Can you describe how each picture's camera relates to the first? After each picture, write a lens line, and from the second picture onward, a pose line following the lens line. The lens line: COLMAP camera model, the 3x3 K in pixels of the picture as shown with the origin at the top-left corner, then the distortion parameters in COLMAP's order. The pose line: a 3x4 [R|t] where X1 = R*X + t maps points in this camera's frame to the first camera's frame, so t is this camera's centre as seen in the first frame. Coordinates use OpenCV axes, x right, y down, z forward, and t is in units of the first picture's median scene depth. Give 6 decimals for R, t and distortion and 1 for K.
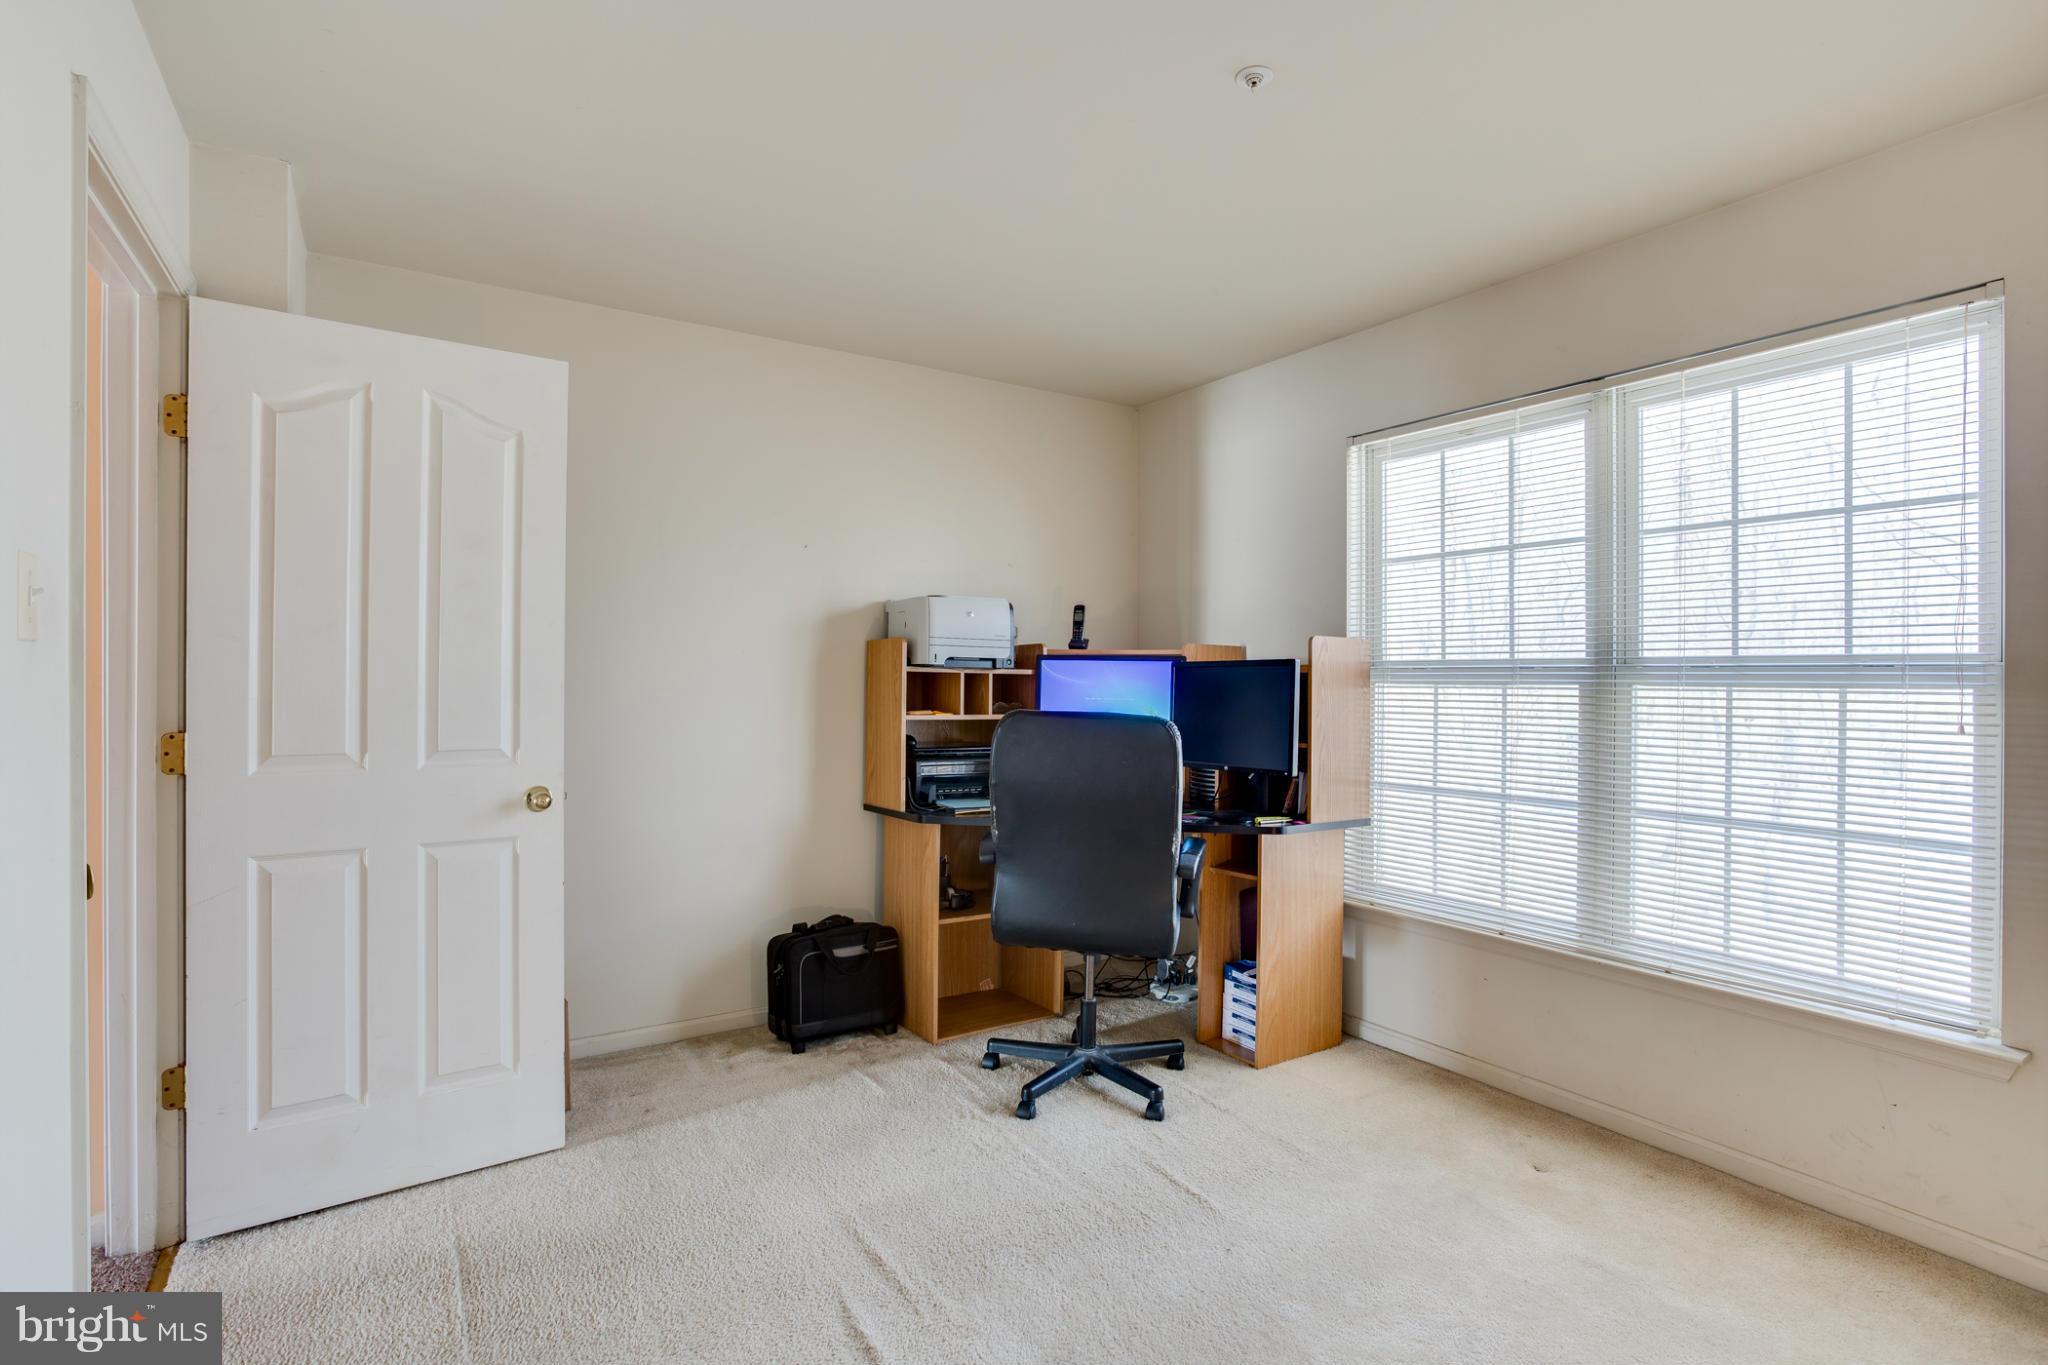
lens RADIAL K [[991.9, 0, 1024.0], [0, 991.9, 682.5], [0, 0, 1]] dist [-0.017700, 0.000321]
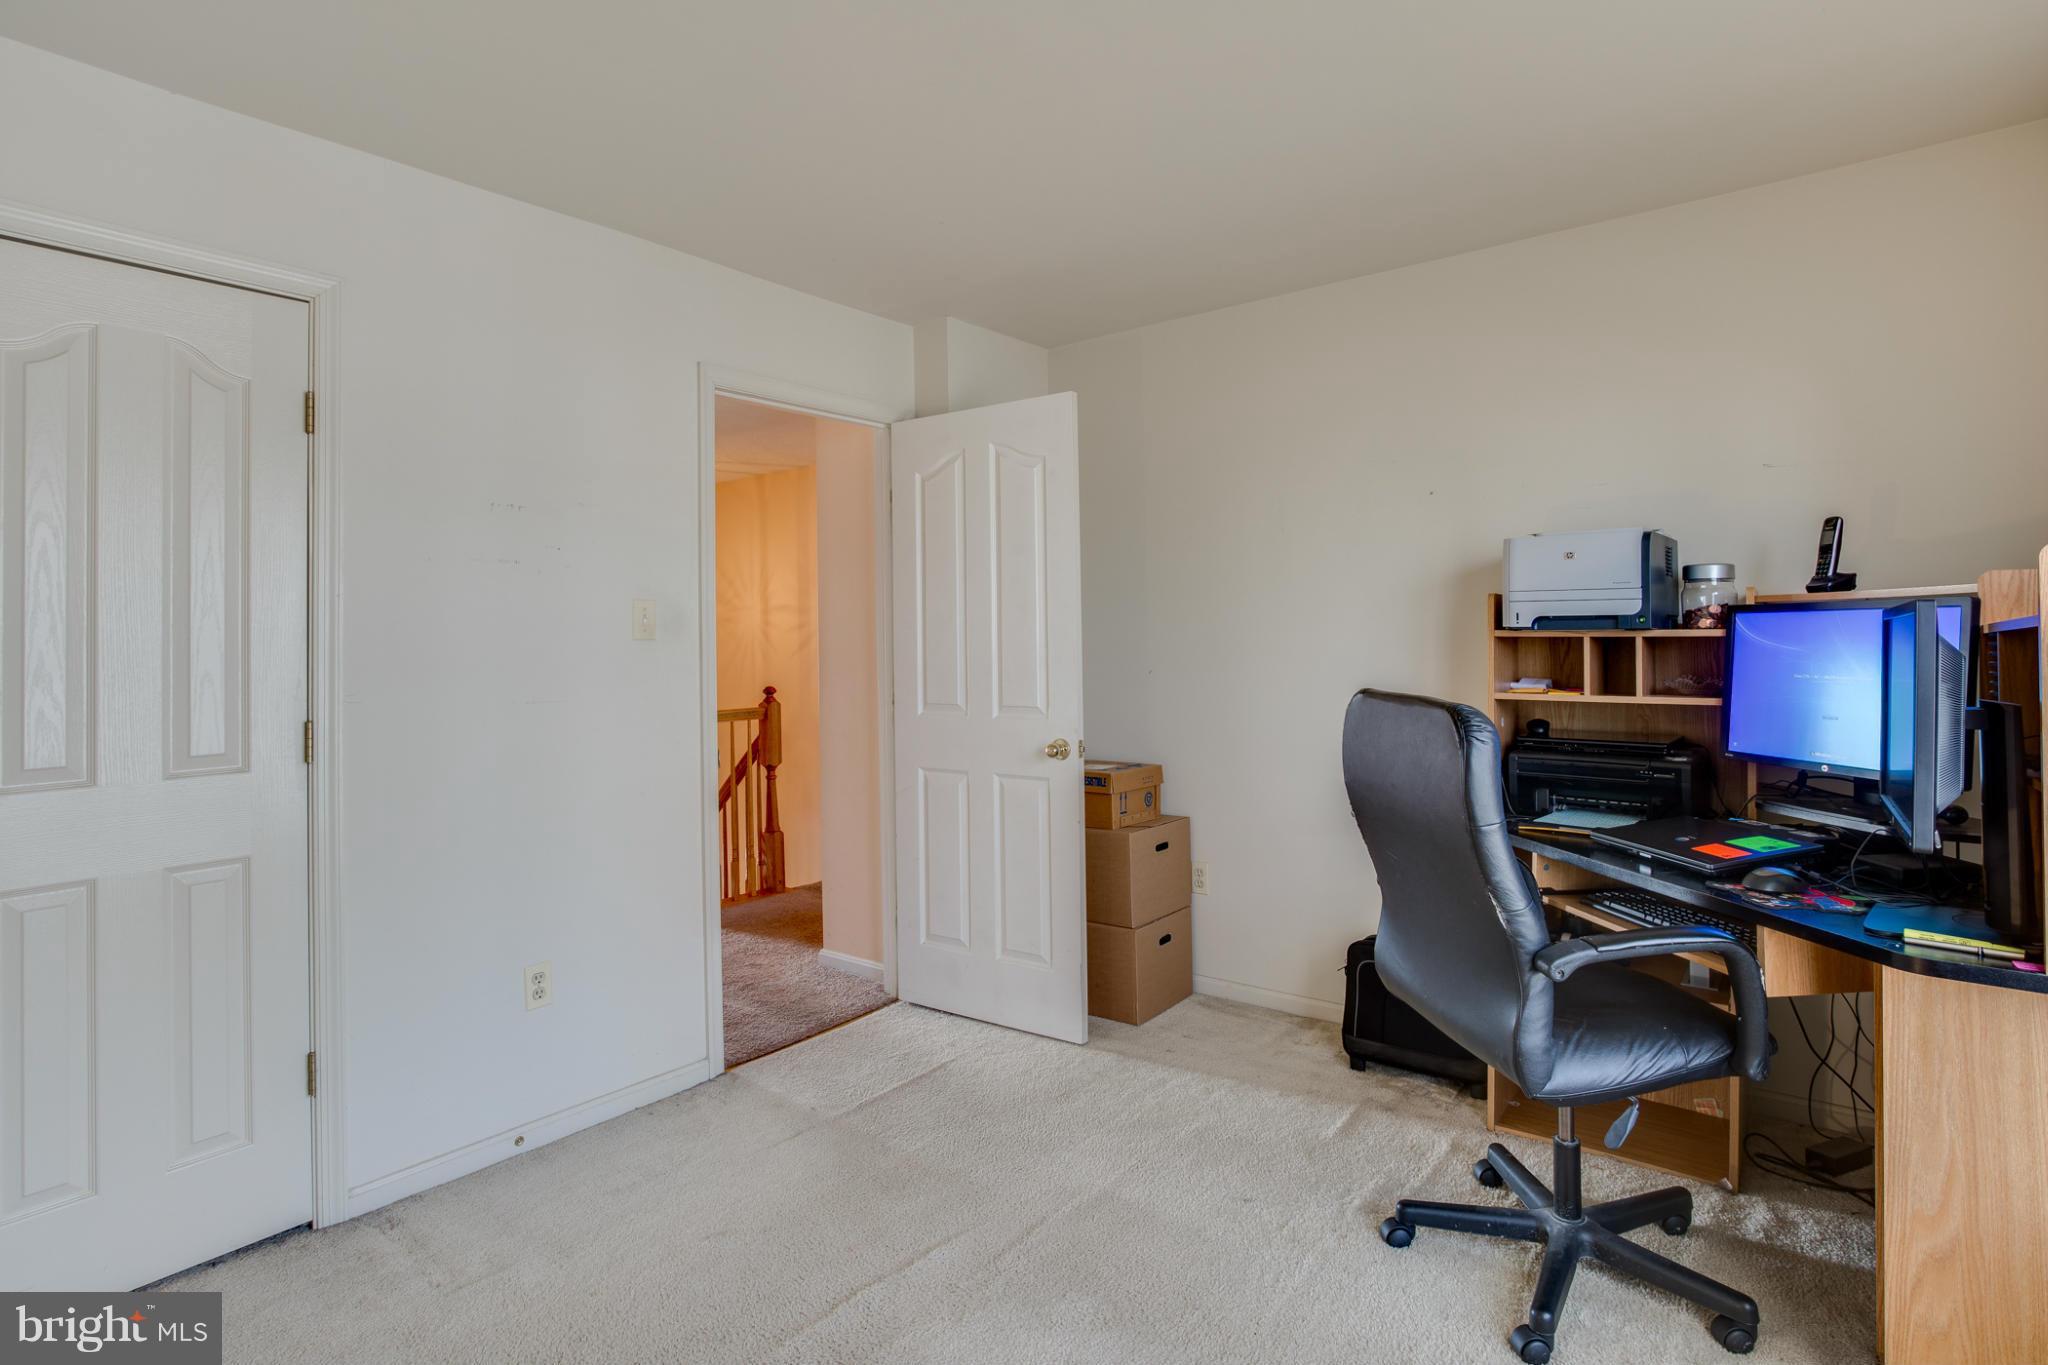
lens RADIAL K [[1023.2, 0, 1021.0], [0, 1023.2, 595.0], [0, 0, 1]] dist [-0.087694, 0.038001]
pose [[0.315915, -0.055559, -0.947159, 0.570216], [0.006628, 0.998389, -0.056354, -0.002340], [0.948764, 0.011525, 0.315774, 0.443462]]
